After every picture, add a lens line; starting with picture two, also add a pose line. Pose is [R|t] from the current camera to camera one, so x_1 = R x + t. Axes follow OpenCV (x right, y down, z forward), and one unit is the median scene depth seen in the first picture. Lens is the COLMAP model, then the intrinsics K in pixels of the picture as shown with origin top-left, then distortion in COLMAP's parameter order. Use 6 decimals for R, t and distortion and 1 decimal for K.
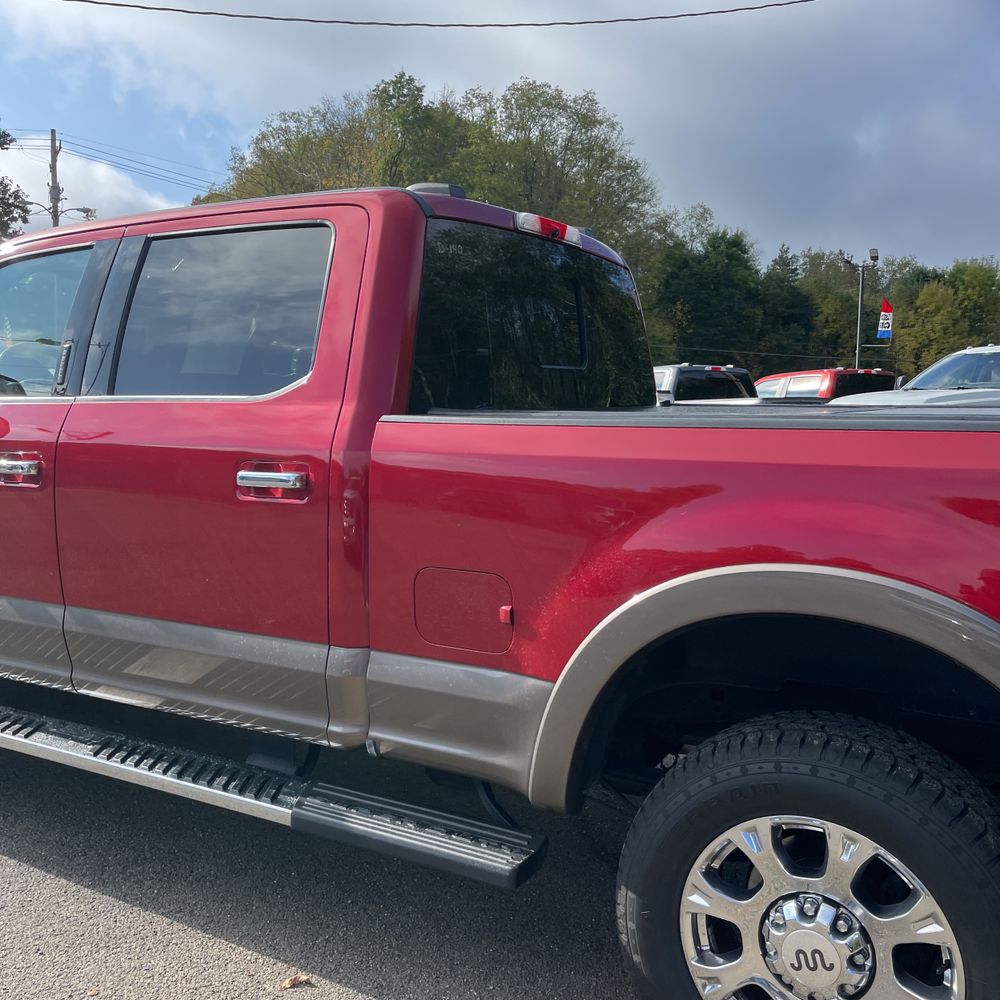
lens RADIAL K [[1026.9, 0, 500.0], [0, 1026.9, 500.0], [0, 0, 1]] dist [0.105468, -0.153017]
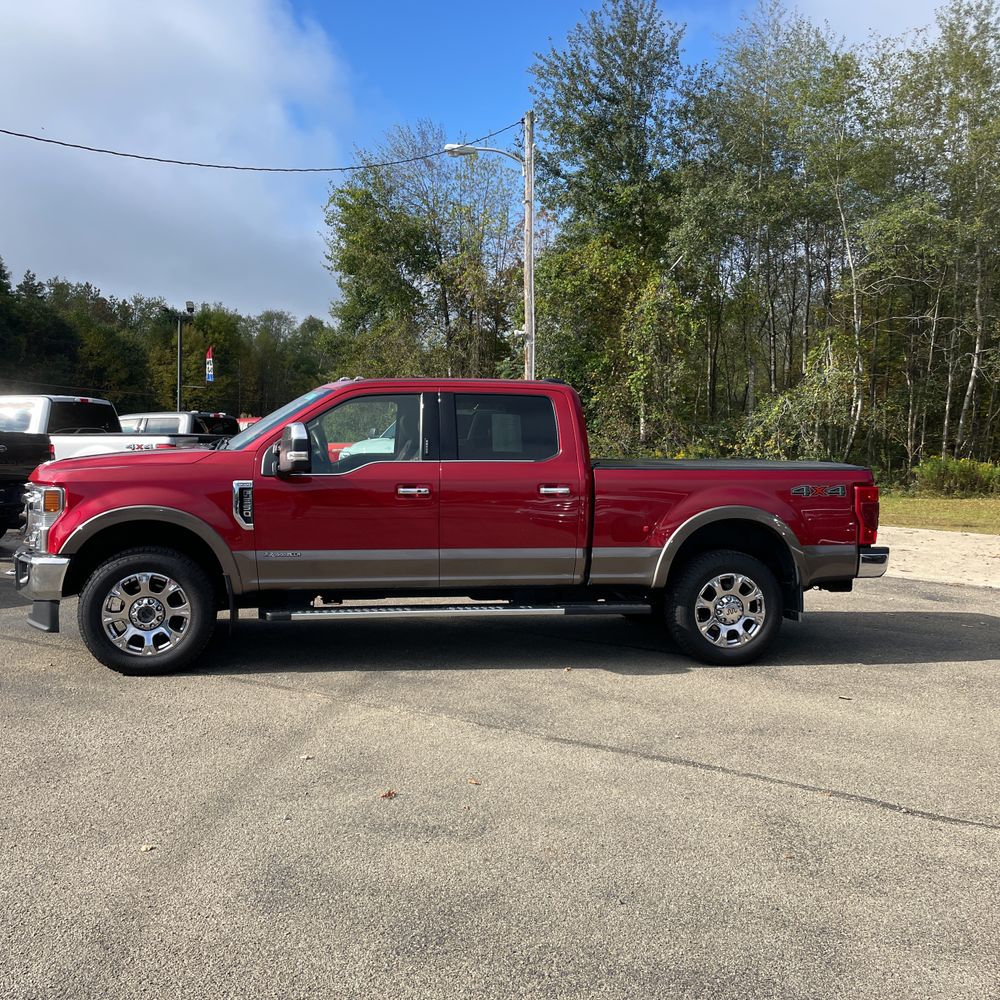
lens RADIAL K [[1079.8, 0, 500.0], [0, 1079.8, 500.0], [0, 0, 1]] dist [0.128509, -0.256961]
pose [[0.738658, -0.035305, 0.673156, -0.117493], [0.055079, 0.998449, -0.008074, 0.001009], [-0.671827, 0.043041, 0.739457, -0.054294]]
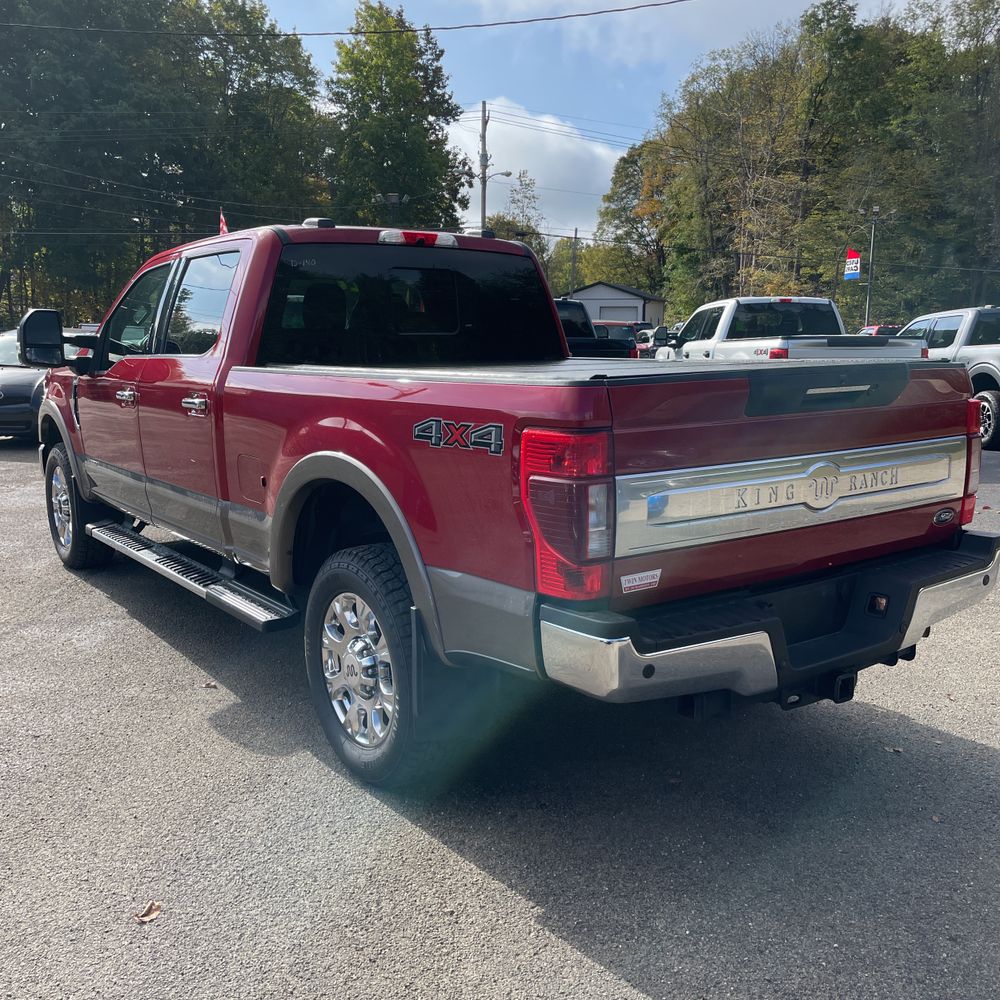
lens RADIAL K [[1028.7, 0, 499.3], [0, 1028.7, 522.1], [0, 0, 1]] dist [0.117845, -0.142758]
pose [[0.910036, 0.065151, -0.409377, 0.050087], [-0.035045, 0.996128, 0.080626, 0.001064], [0.413045, -0.059026, 0.908796, -0.020692]]
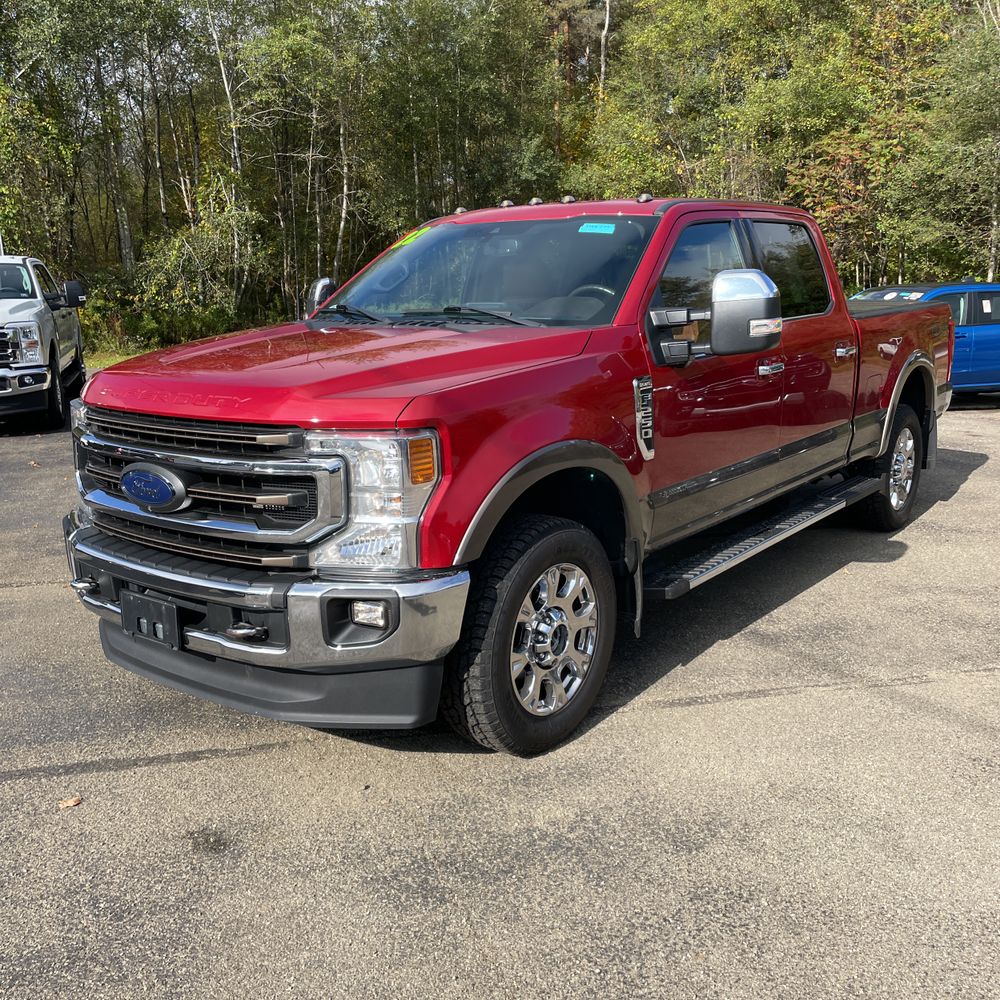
lens RADIAL K [[1048.3, 0, 517.5], [0, 1048.3, 517.4], [0, 0, 1]] dist [0.096586, -0.137790]
pose [[0.084463, -0.229902, 0.969542, -0.127242], [0.123815, 0.967899, 0.218726, -0.012828], [-0.988704, 0.101570, 0.110217, 0.074546]]
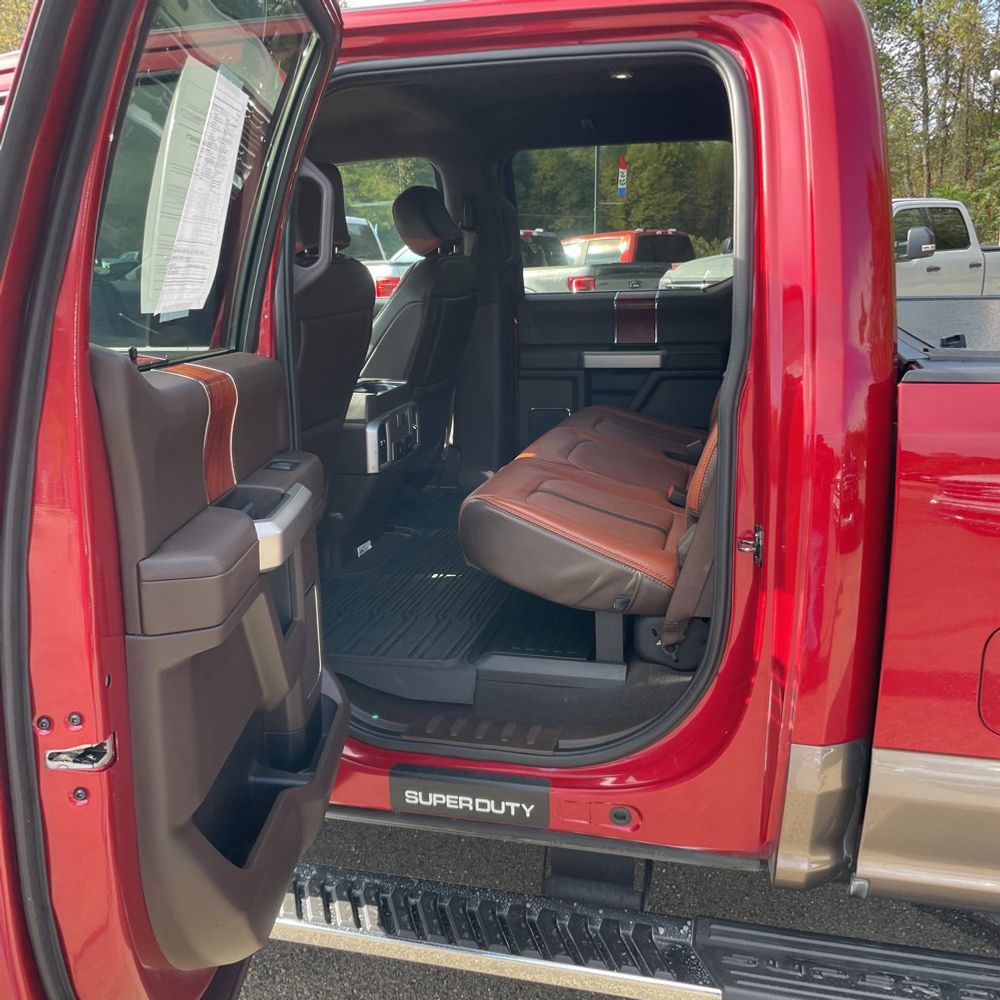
lens RADIAL K [[1026.9, 0, 500.0], [0, 1026.9, 500.0], [0, 0, 1]] dist [0.105468, -0.153017]
pose [[0.958602, -0.094467, 0.268624, -0.024630], [0.058925, 0.988756, 0.137438, -0.005090], [-0.278587, -0.115919, 0.953390, 0.023561]]
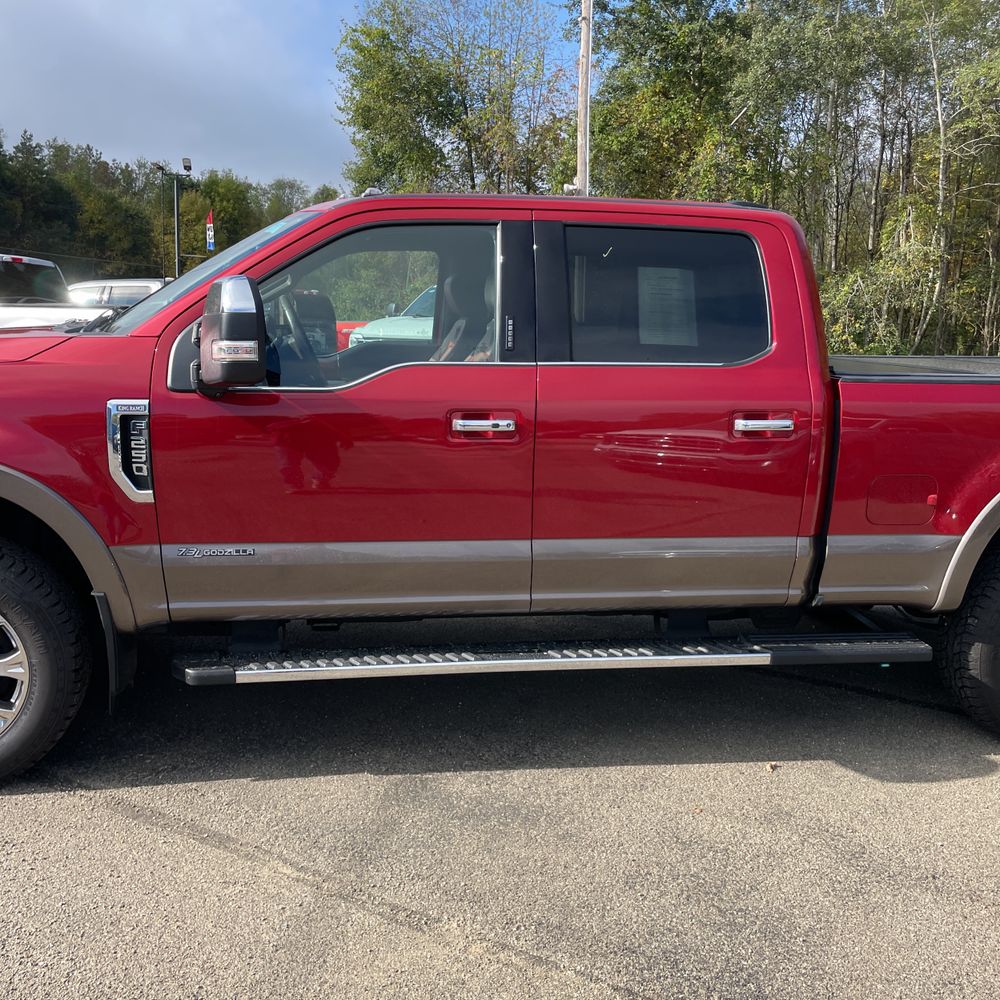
lens RADIAL K [[1043.9, 0, 500.0], [0, 1043.9, 500.0], [0, 0, 1]] dist [0.106251, -0.173193]
pose [[0.746863, -0.099947, 0.657424, -0.073123], [0.040474, 0.993640, 0.105080, -0.004267], [-0.663745, -0.051872, 0.746158, 0.008693]]
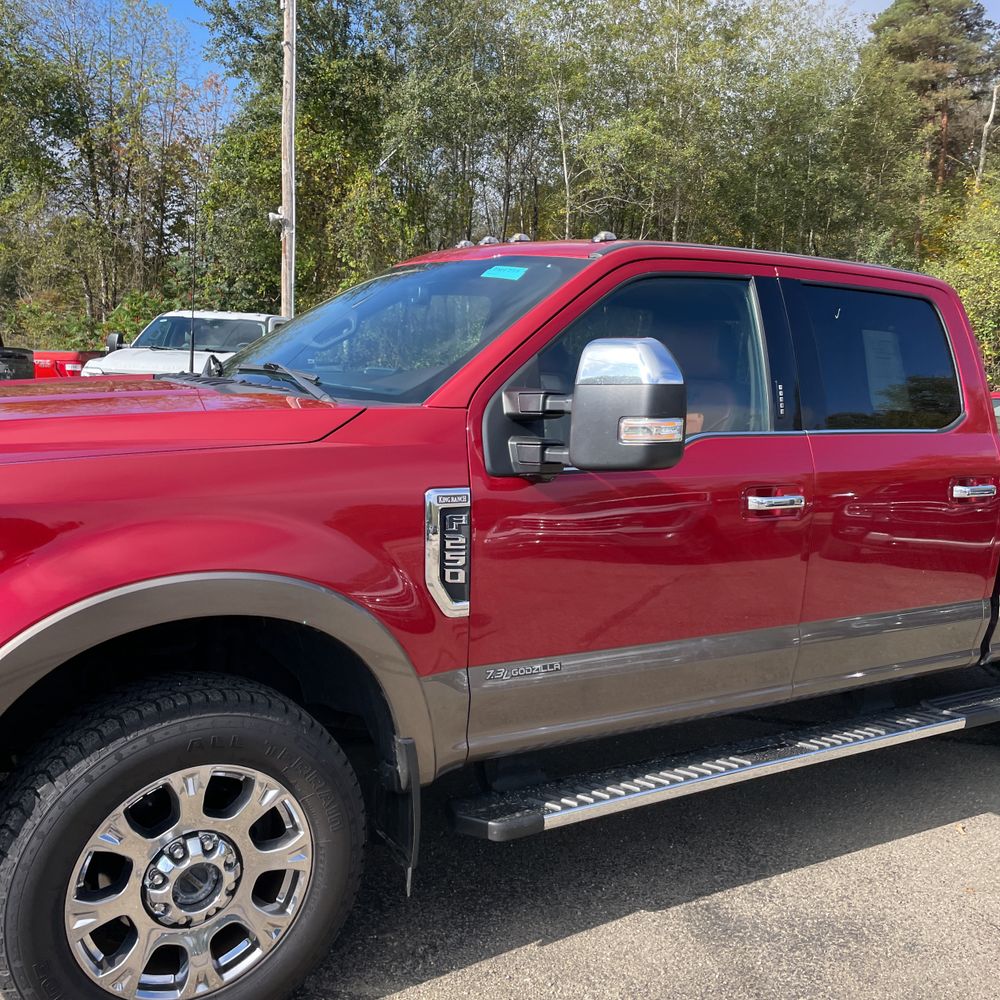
lens RADIAL K [[1043.9, 0, 500.0], [0, 1043.9, 500.0], [0, 0, 1]] dist [0.106251, -0.173193]
pose [[0.433929, -0.101746, 0.895183, -0.091242], [0.041189, 0.994804, 0.093103, -0.008588], [-0.900005, -0.003528, 0.435865, 0.048480]]
